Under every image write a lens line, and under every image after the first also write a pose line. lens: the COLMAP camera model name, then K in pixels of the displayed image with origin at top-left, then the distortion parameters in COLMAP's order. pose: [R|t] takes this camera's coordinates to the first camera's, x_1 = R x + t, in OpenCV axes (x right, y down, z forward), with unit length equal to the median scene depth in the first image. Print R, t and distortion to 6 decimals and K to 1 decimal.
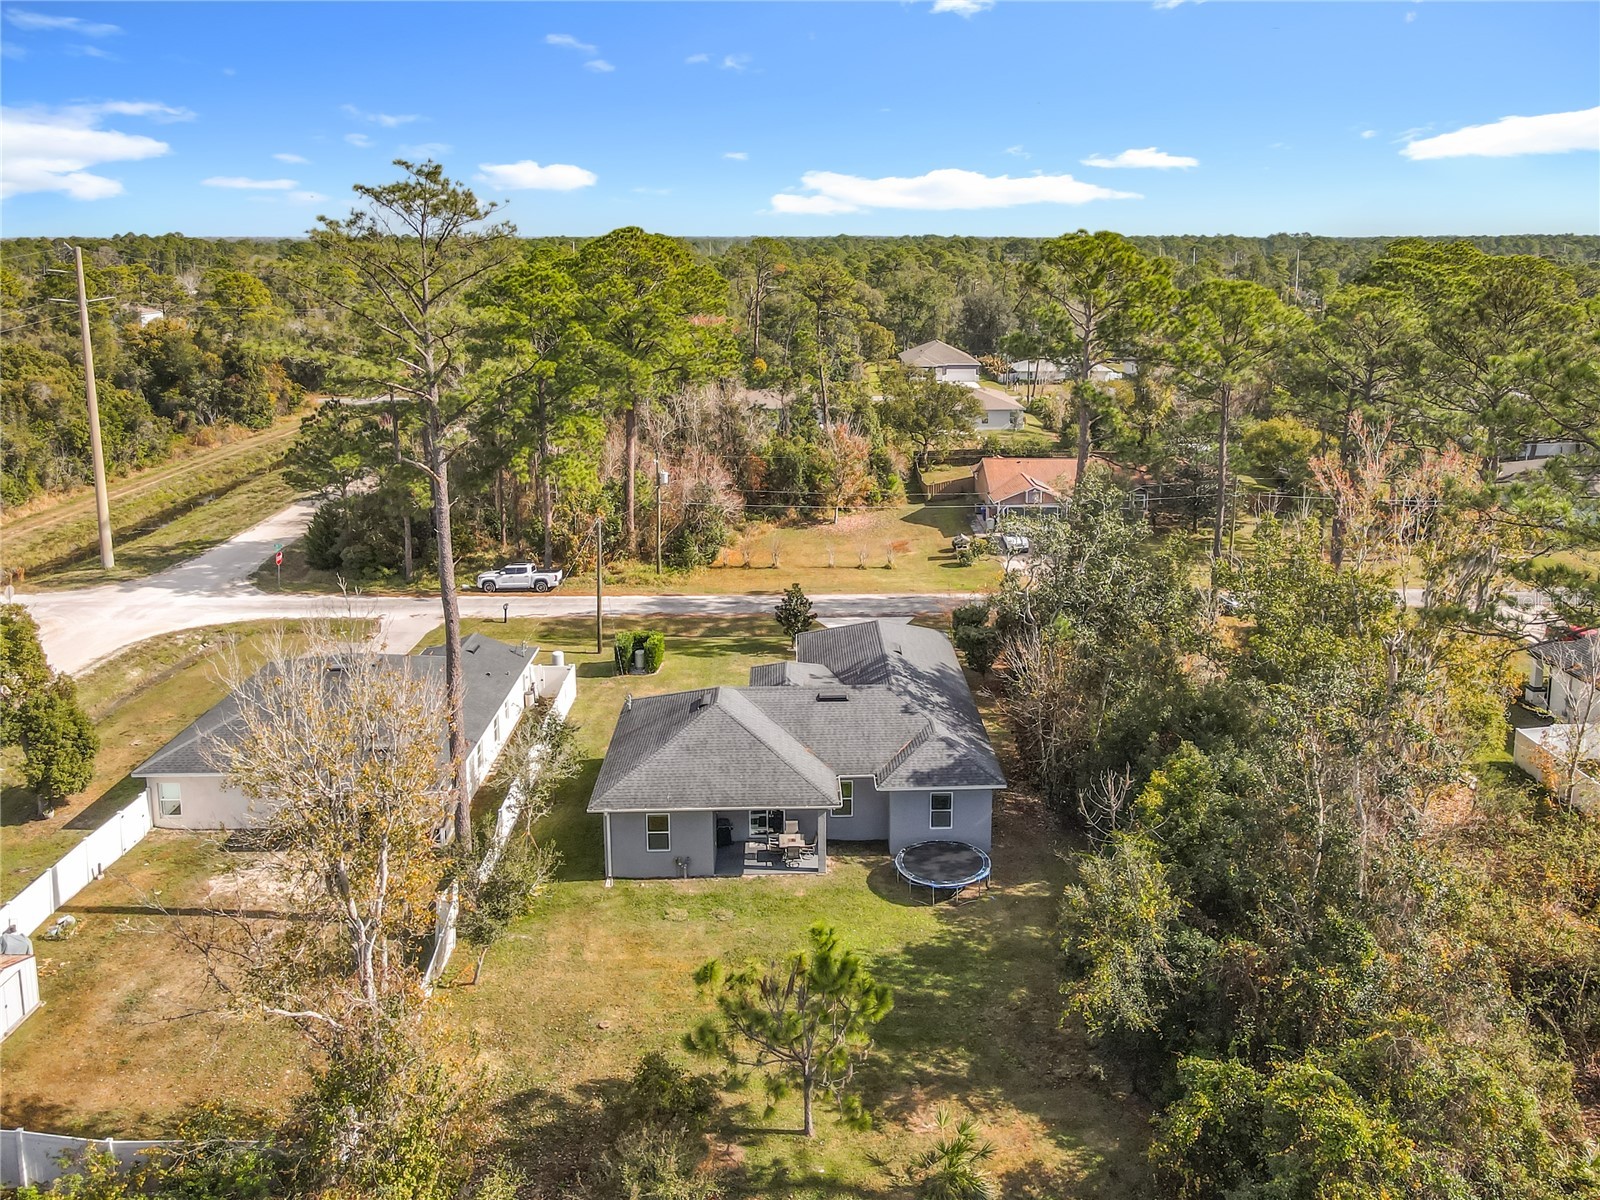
lens RADIAL K [[1324.4, 0, 844.7], [0, 1324.4, 536.3], [0, 0, 1]] dist [-0.053256, 0.100502]
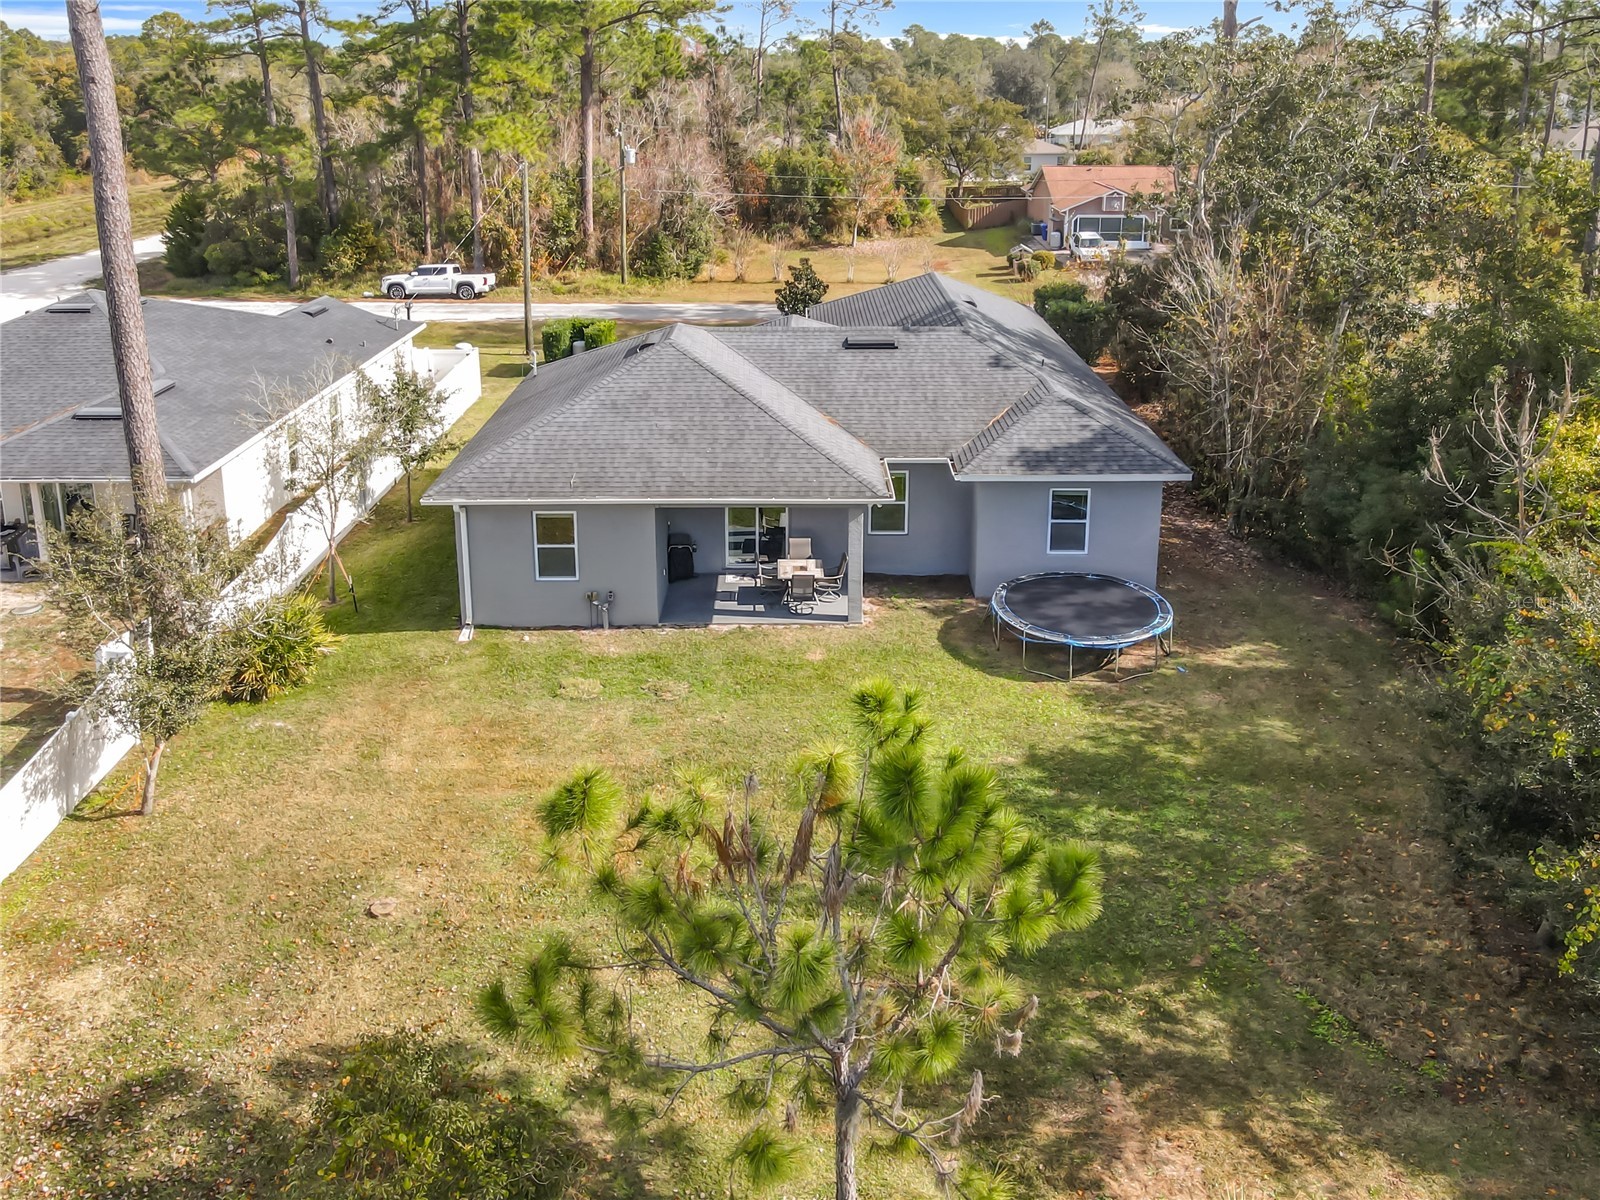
lens RADIAL K [[1231.3, 0, 800.0], [0, 1231.3, 600.0], [0, 0, 1]] dist [-0.003933, 0.002364]
pose [[0.999304, 0.012450, -0.035162, -0.022138], [-0.006440, 0.986086, 0.166111, 0.160380], [0.036741, -0.165769, 0.985480, 0.495967]]
